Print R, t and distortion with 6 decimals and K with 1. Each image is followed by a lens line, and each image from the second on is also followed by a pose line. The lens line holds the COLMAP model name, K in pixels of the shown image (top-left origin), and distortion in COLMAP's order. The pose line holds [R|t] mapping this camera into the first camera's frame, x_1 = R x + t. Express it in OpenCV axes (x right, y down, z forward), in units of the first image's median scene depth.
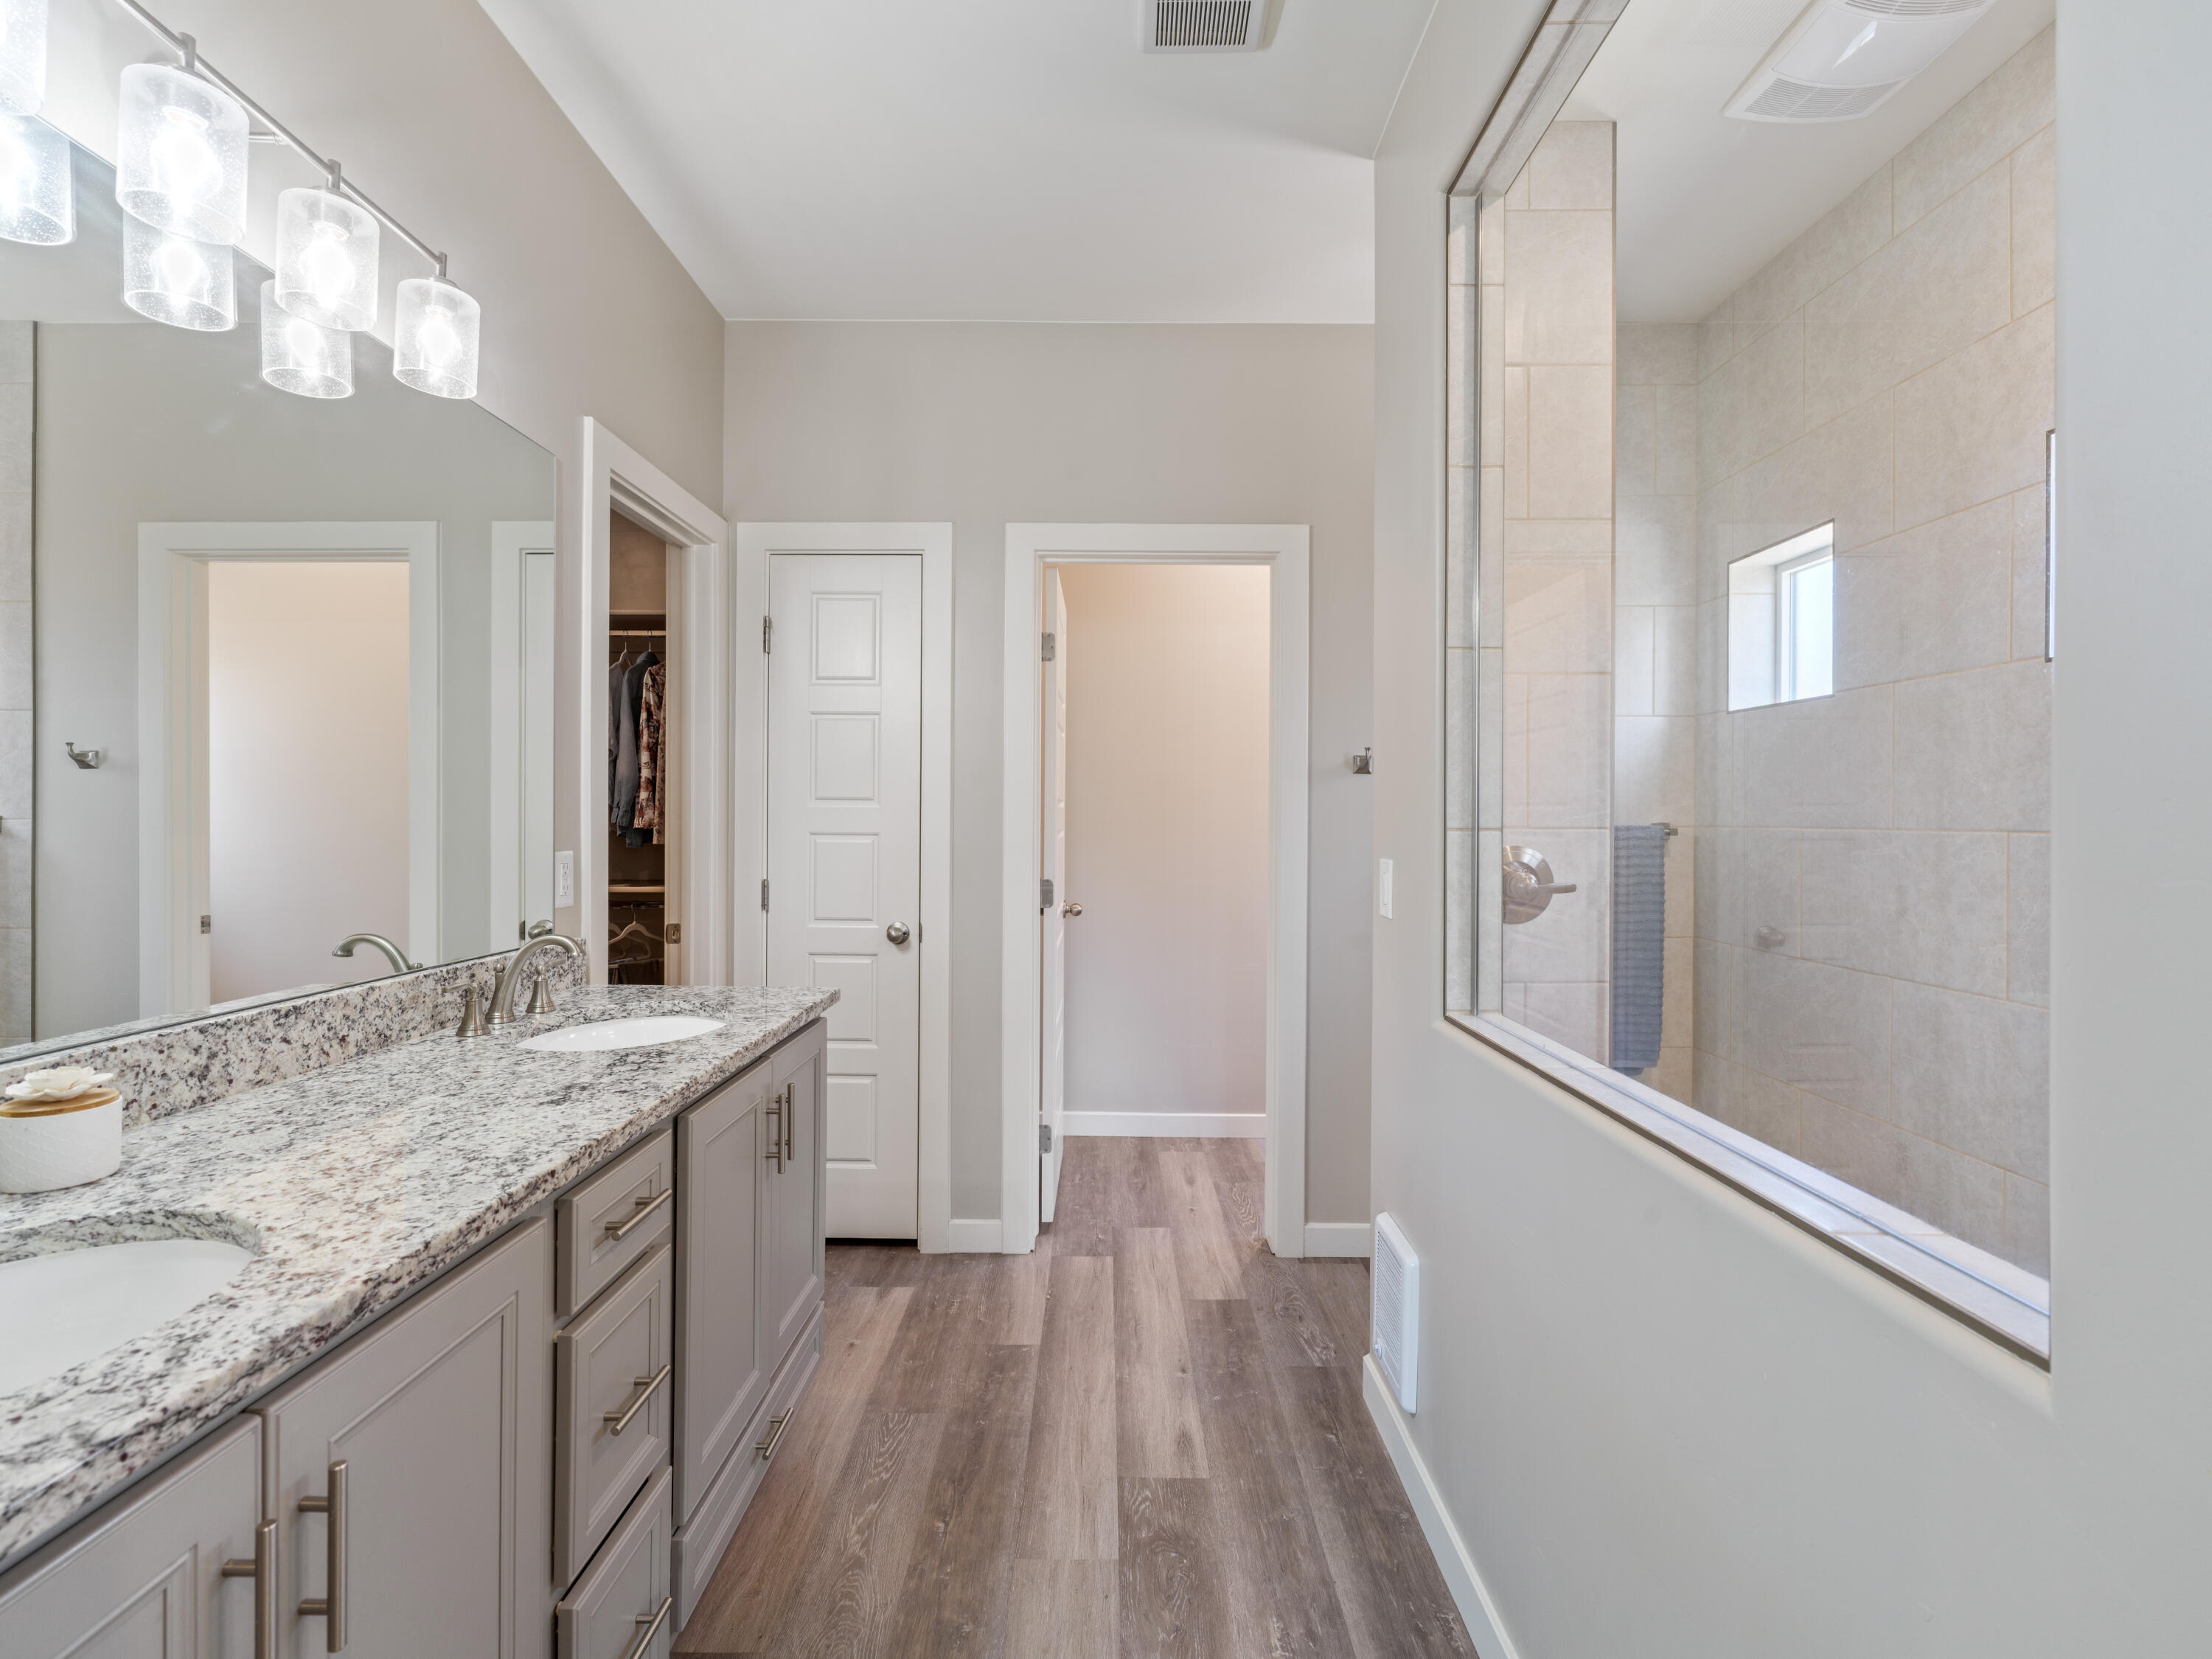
lens RADIAL K [[1016.5, 0, 1103.0], [0, 1016.5, 821.8], [0, 0, 1]] dist [-0.002949, -0.000182]
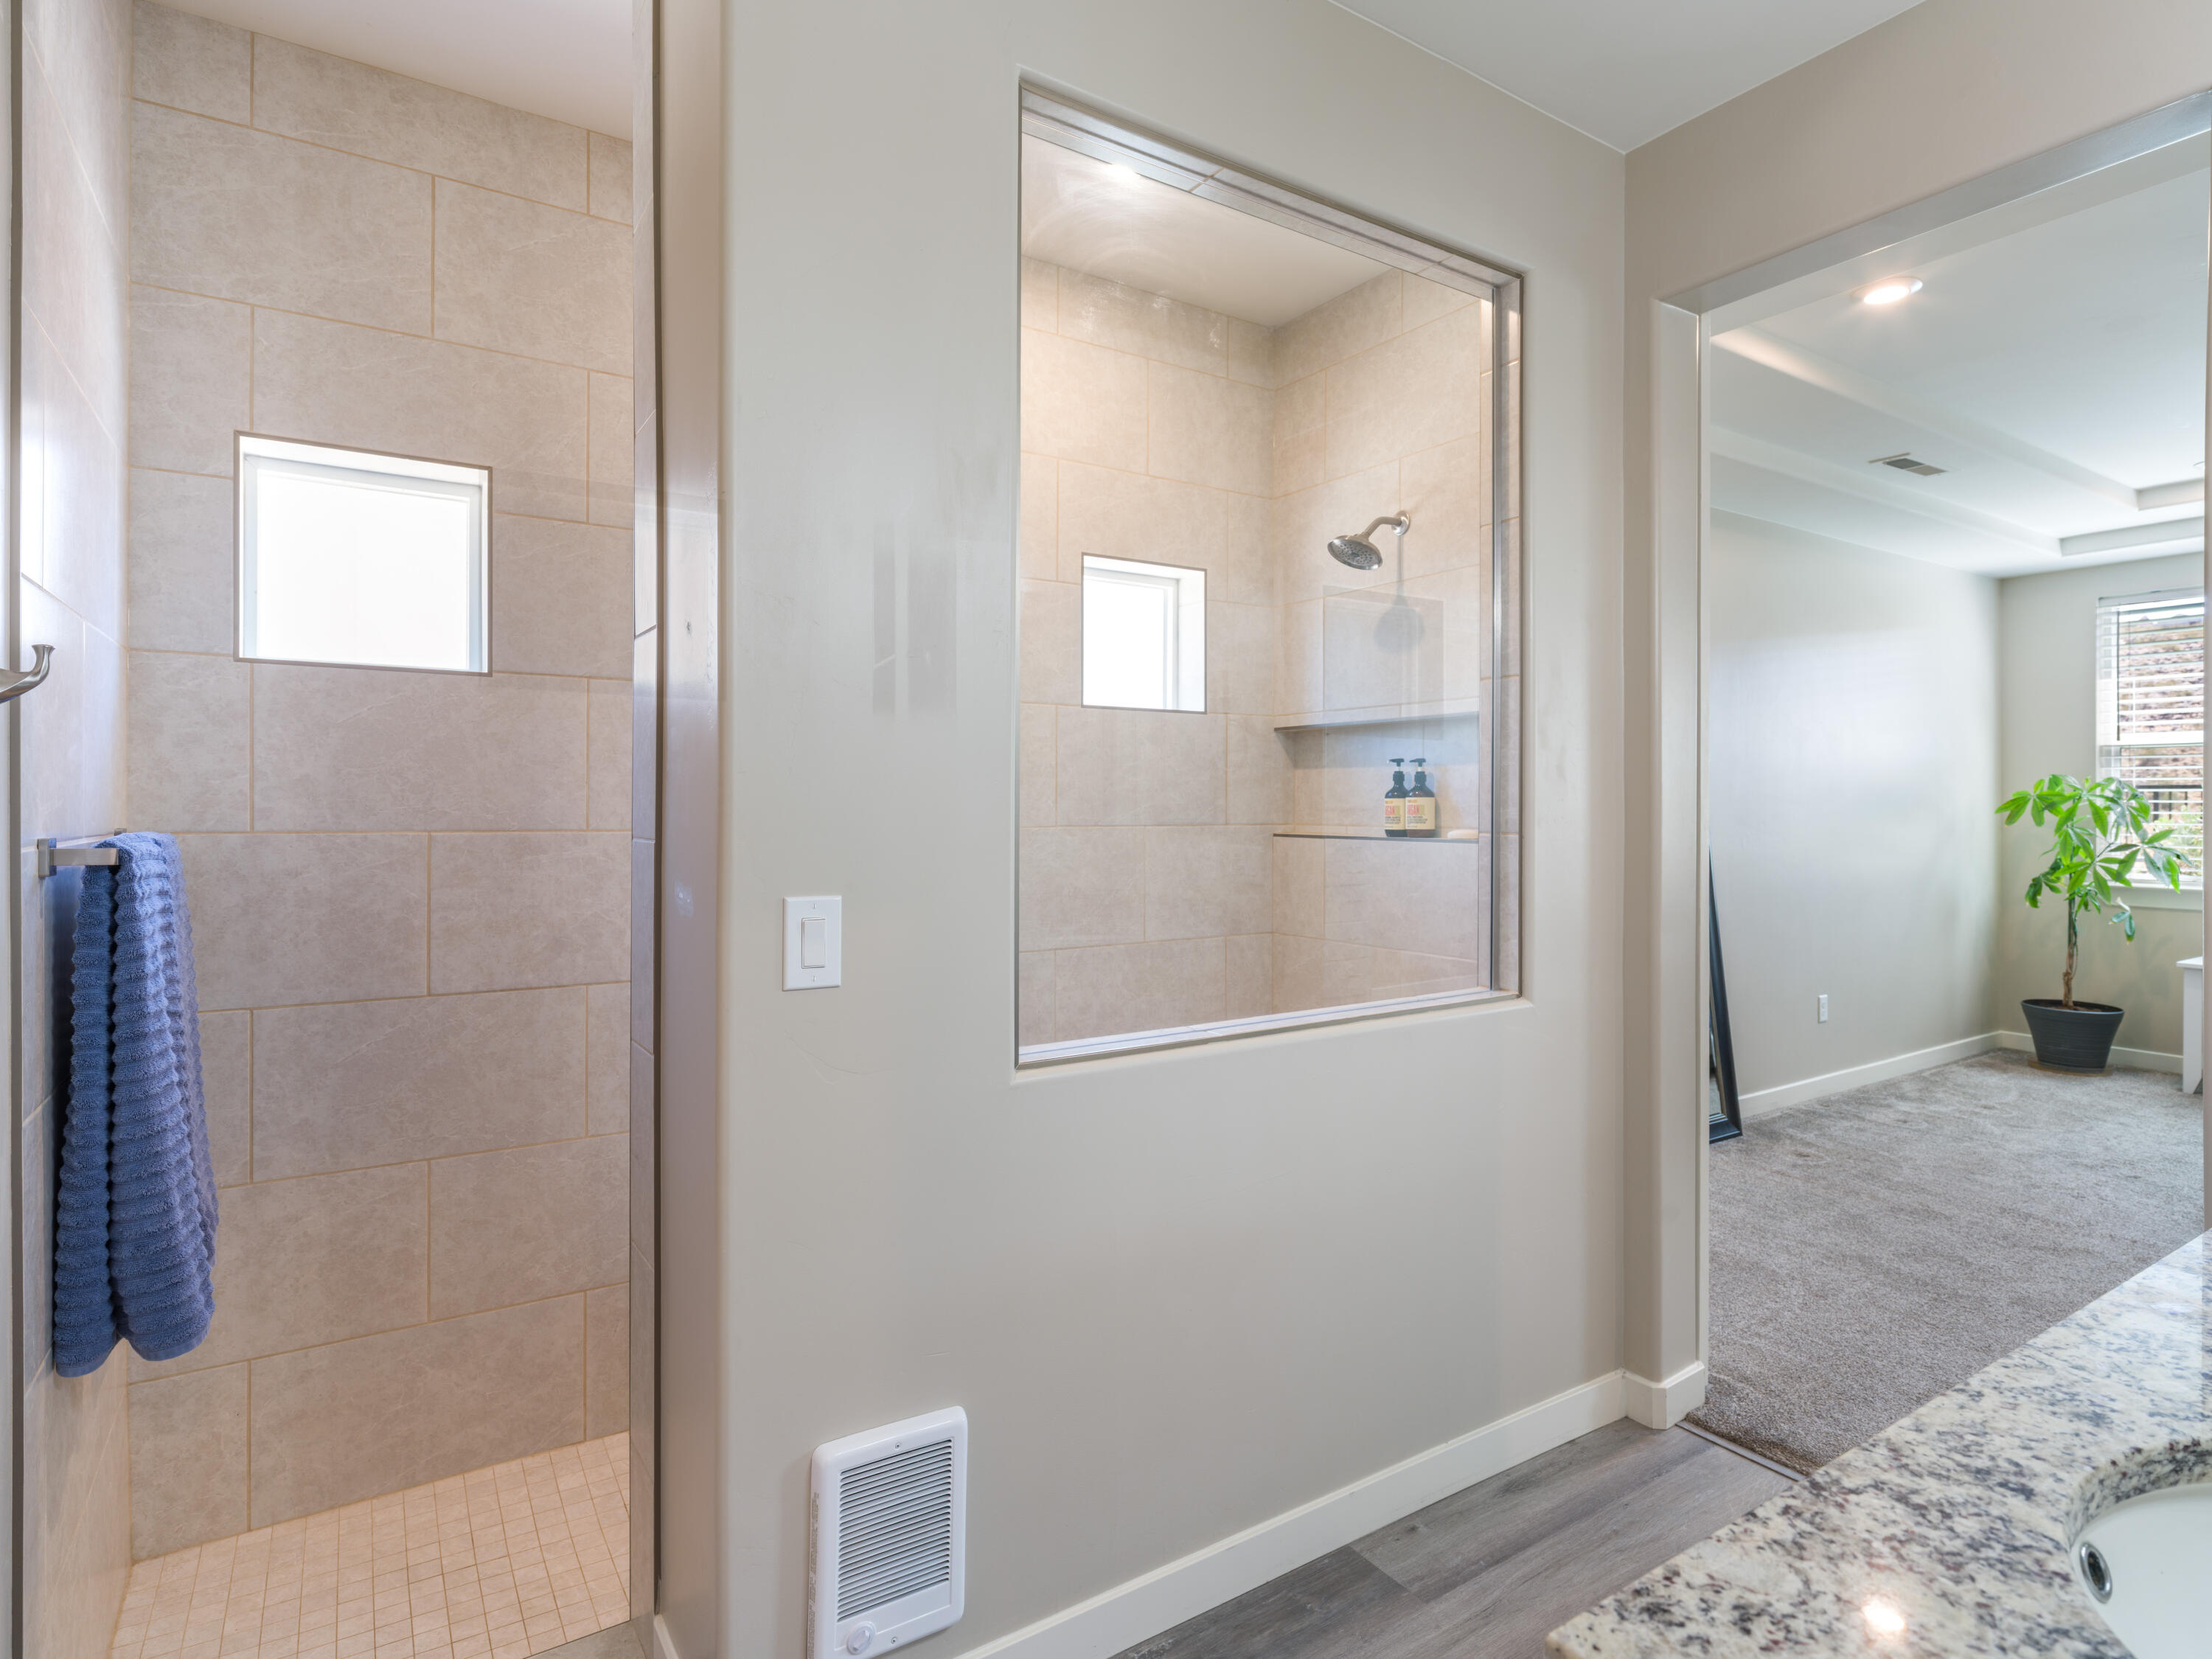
lens RADIAL K [[1148.4, 0, 1102.4], [0, 1148.4, 817.9], [0, 0, 1]] dist [0.001066, -0.000796]
pose [[-0.545690, -0.010617, 0.837920, -0.357949], [0.000146, 0.999919, 0.012765, -0.016356], [-0.837987, 0.007088, -0.545644, 1.059528]]
